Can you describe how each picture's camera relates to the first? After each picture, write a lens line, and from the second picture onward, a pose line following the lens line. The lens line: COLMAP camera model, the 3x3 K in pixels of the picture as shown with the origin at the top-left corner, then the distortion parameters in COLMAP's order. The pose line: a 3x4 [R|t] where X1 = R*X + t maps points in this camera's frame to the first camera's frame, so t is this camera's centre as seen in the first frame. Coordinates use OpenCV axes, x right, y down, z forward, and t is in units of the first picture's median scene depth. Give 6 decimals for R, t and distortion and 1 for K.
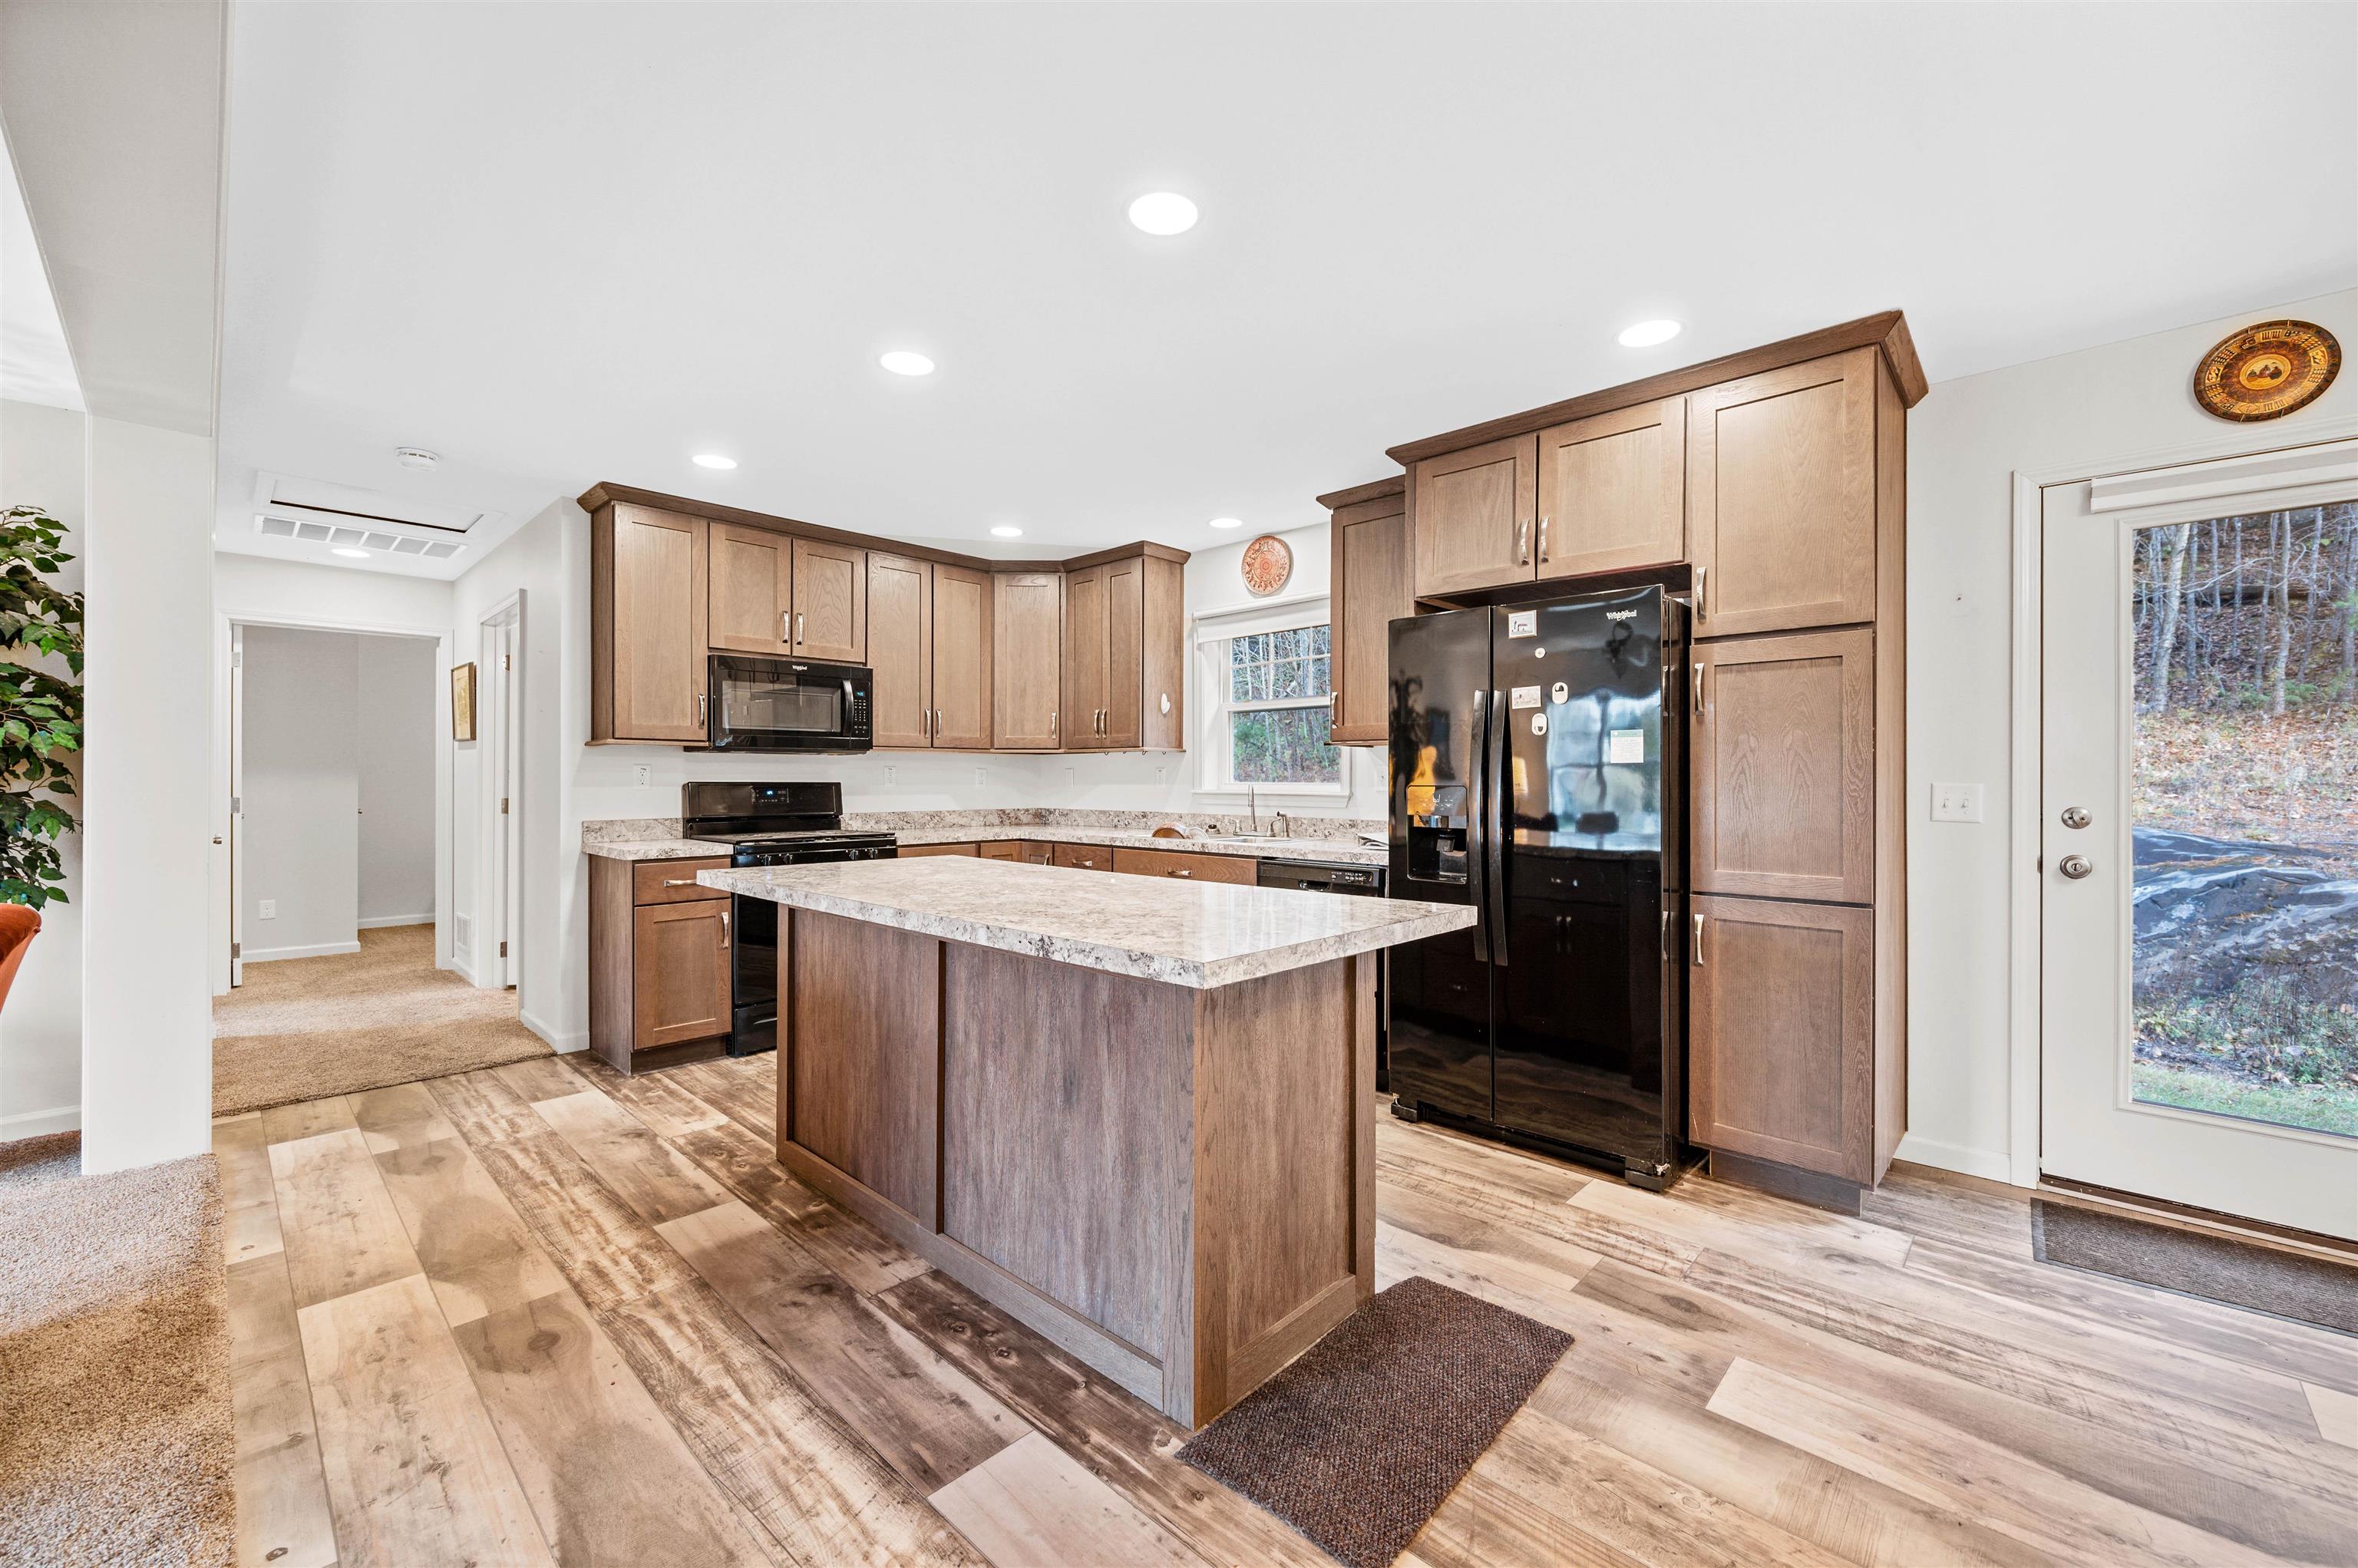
lens RADIAL K [[935.2, 0, 1179.0], [0, 935.2, 784.0], [0, 0, 1]] dist [0.000858, -0.000026]
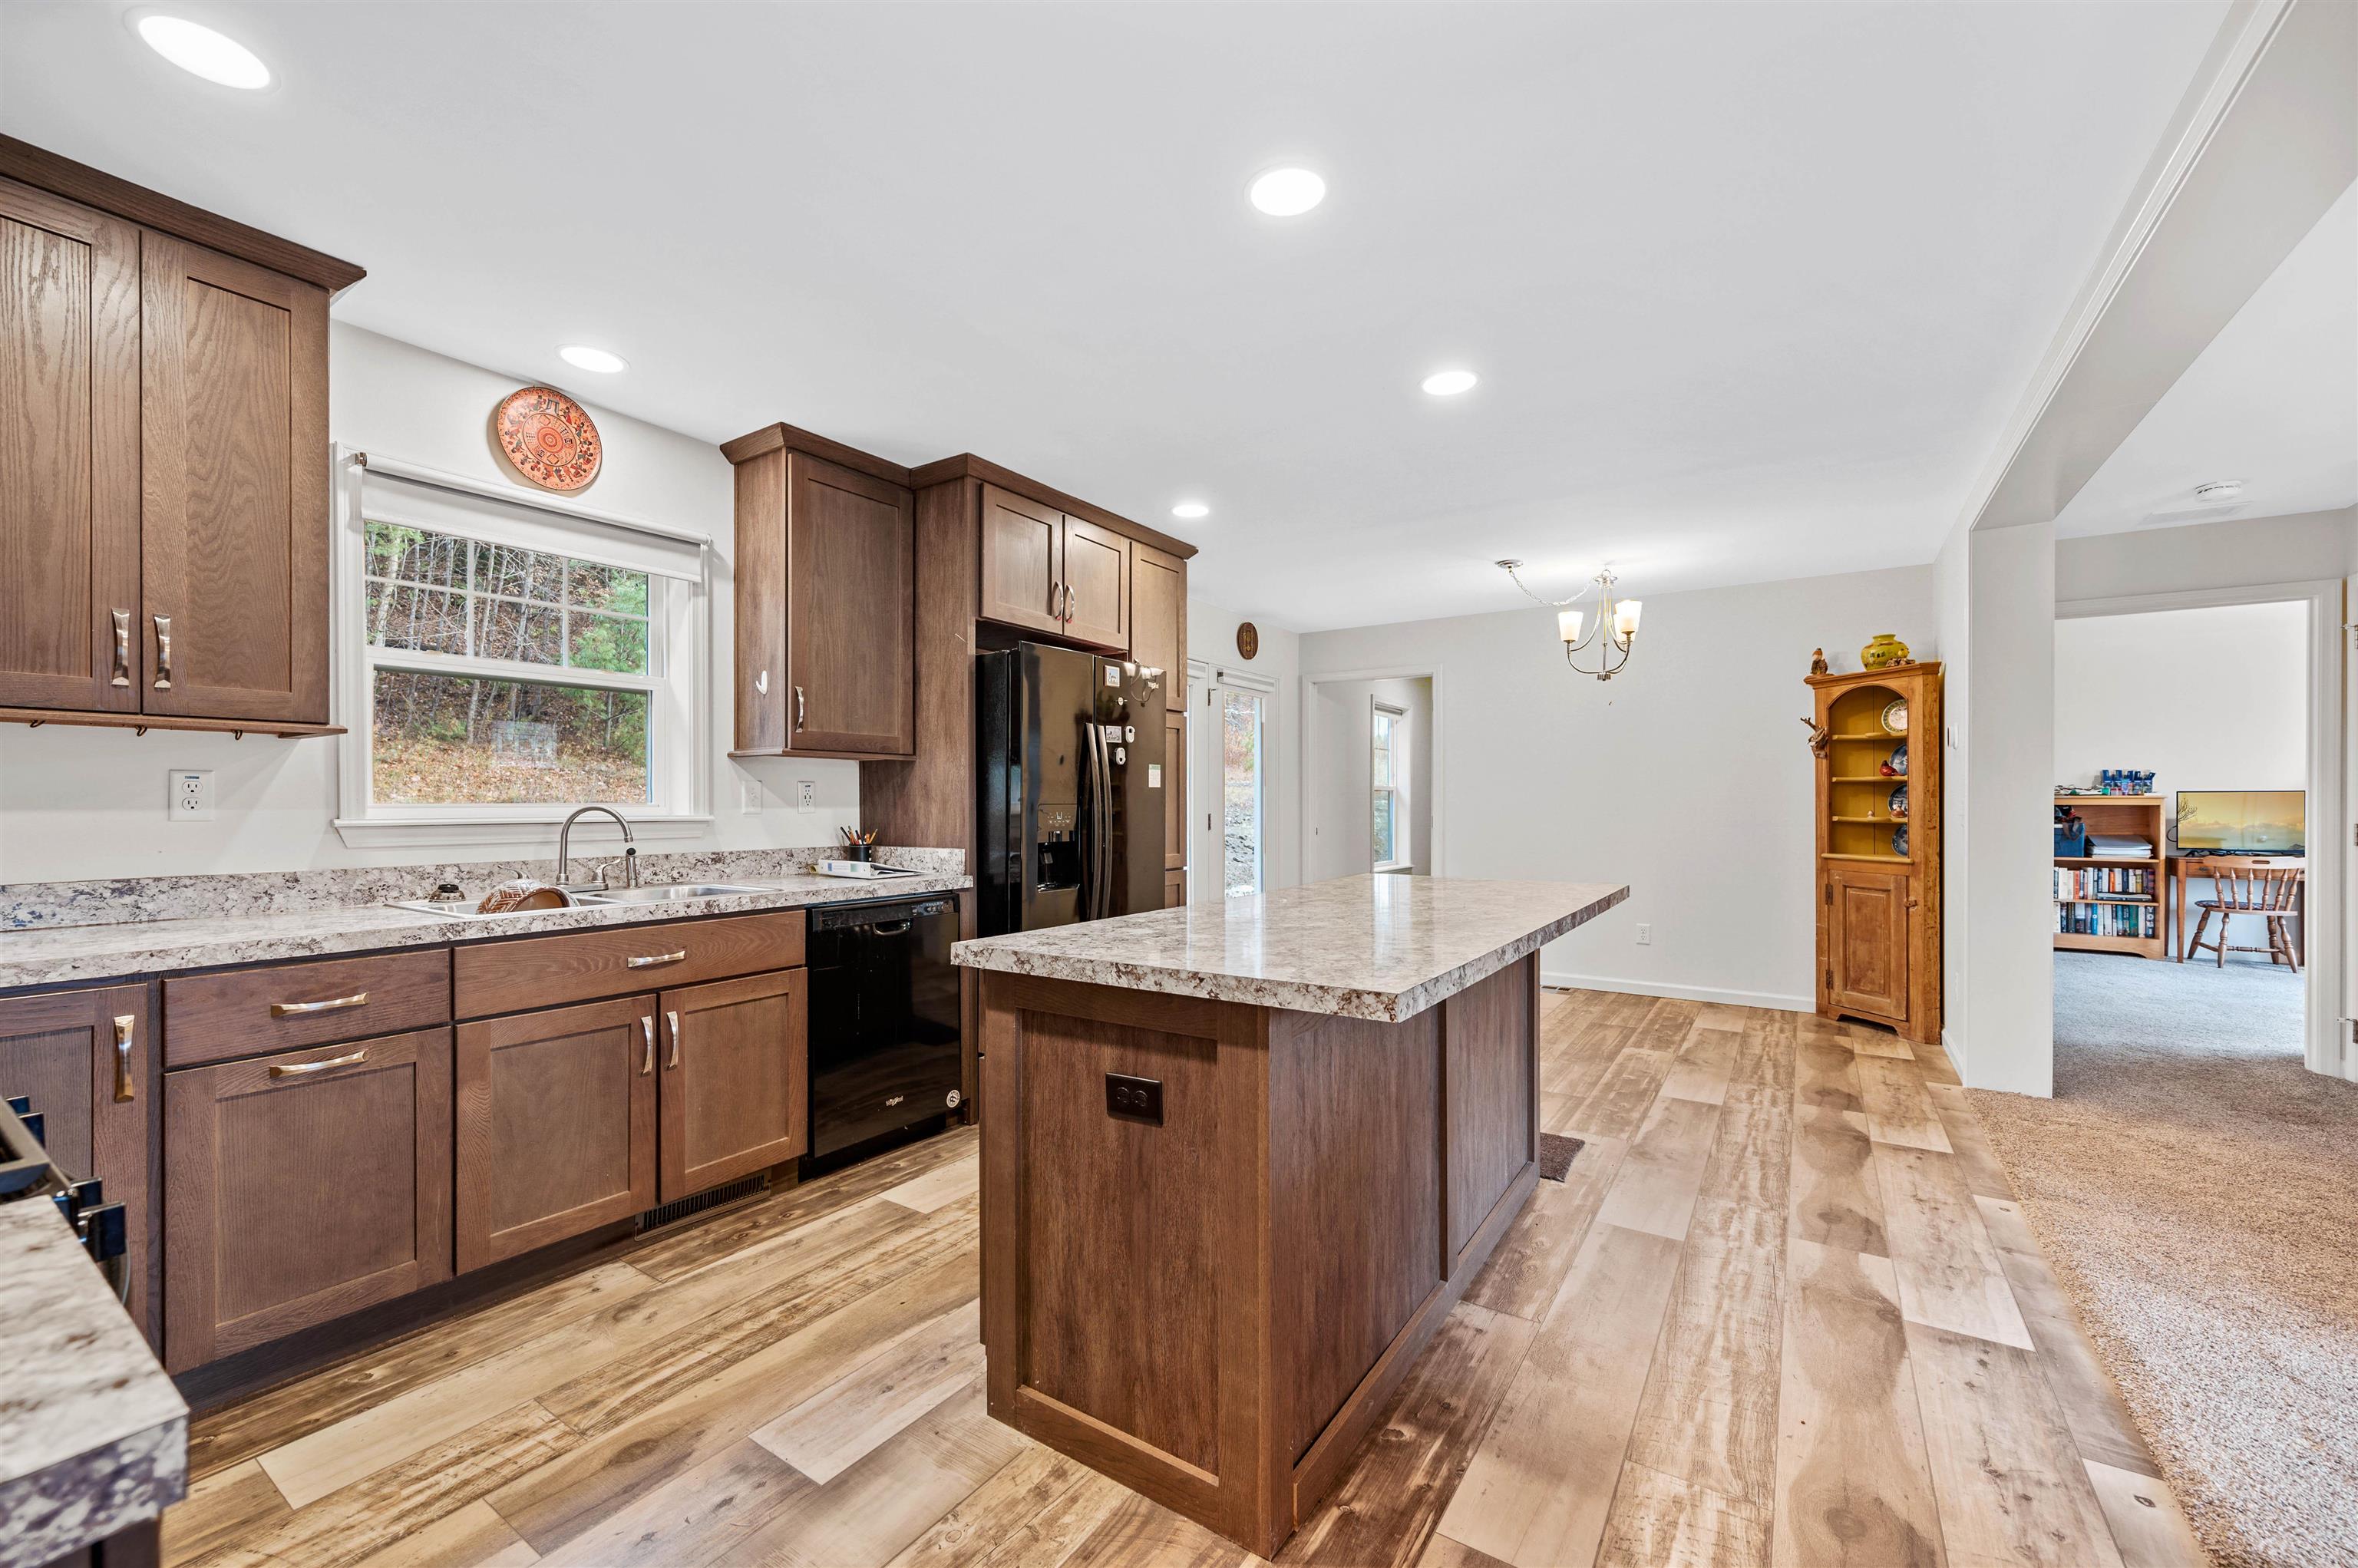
lens RADIAL K [[949.6, 0, 1167.2], [0, 949.6, 806.1], [0, 0, 1]] dist [0.000663, -0.000401]
pose [[-0.160272, -0.006965, 0.987048, -0.985382], [0.003395, 0.999965, 0.007607, -0.003921], [-0.987067, 0.004571, -0.160243, 1.213960]]
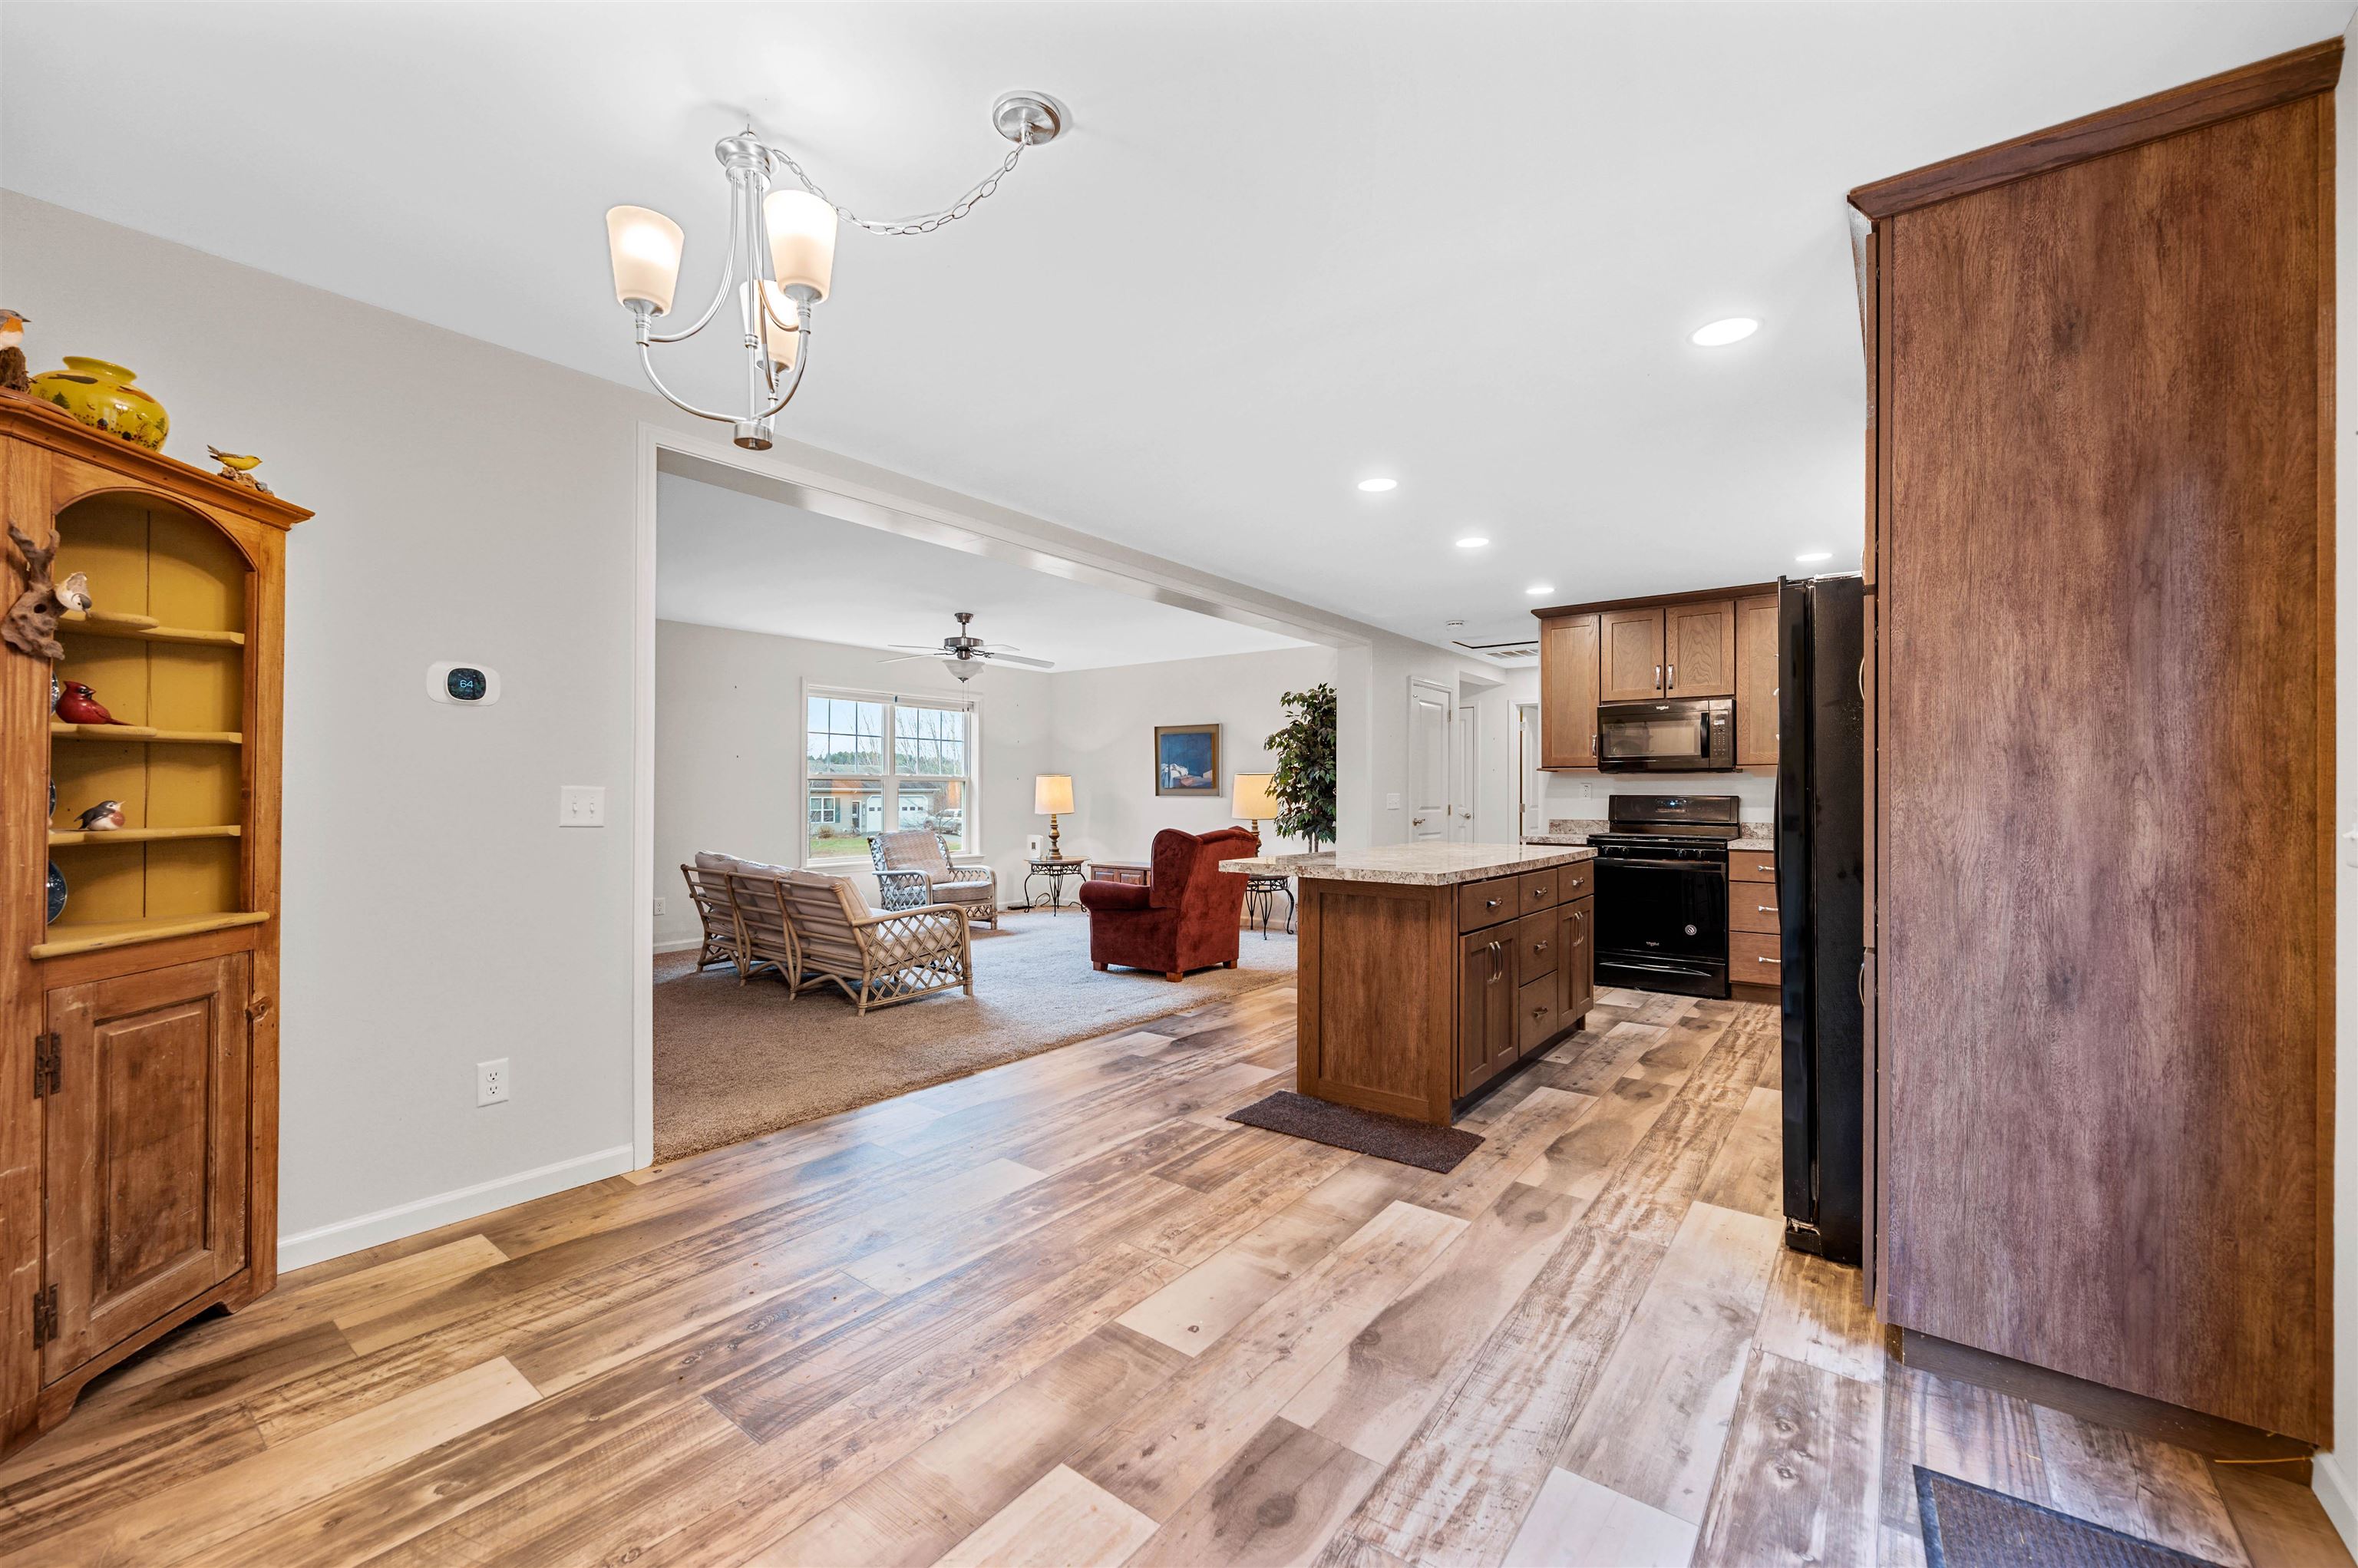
lens RADIAL K [[935.2, 0, 1179.0], [0, 935.2, 784.0], [0, 0, 1]] dist [0.000858, -0.000026]
pose [[0.103364, -0.011376, -0.994579, 1.329064], [-0.006629, 0.999905, -0.012126, 0.005373], [0.994621, 0.007847, 0.103279, 0.314051]]
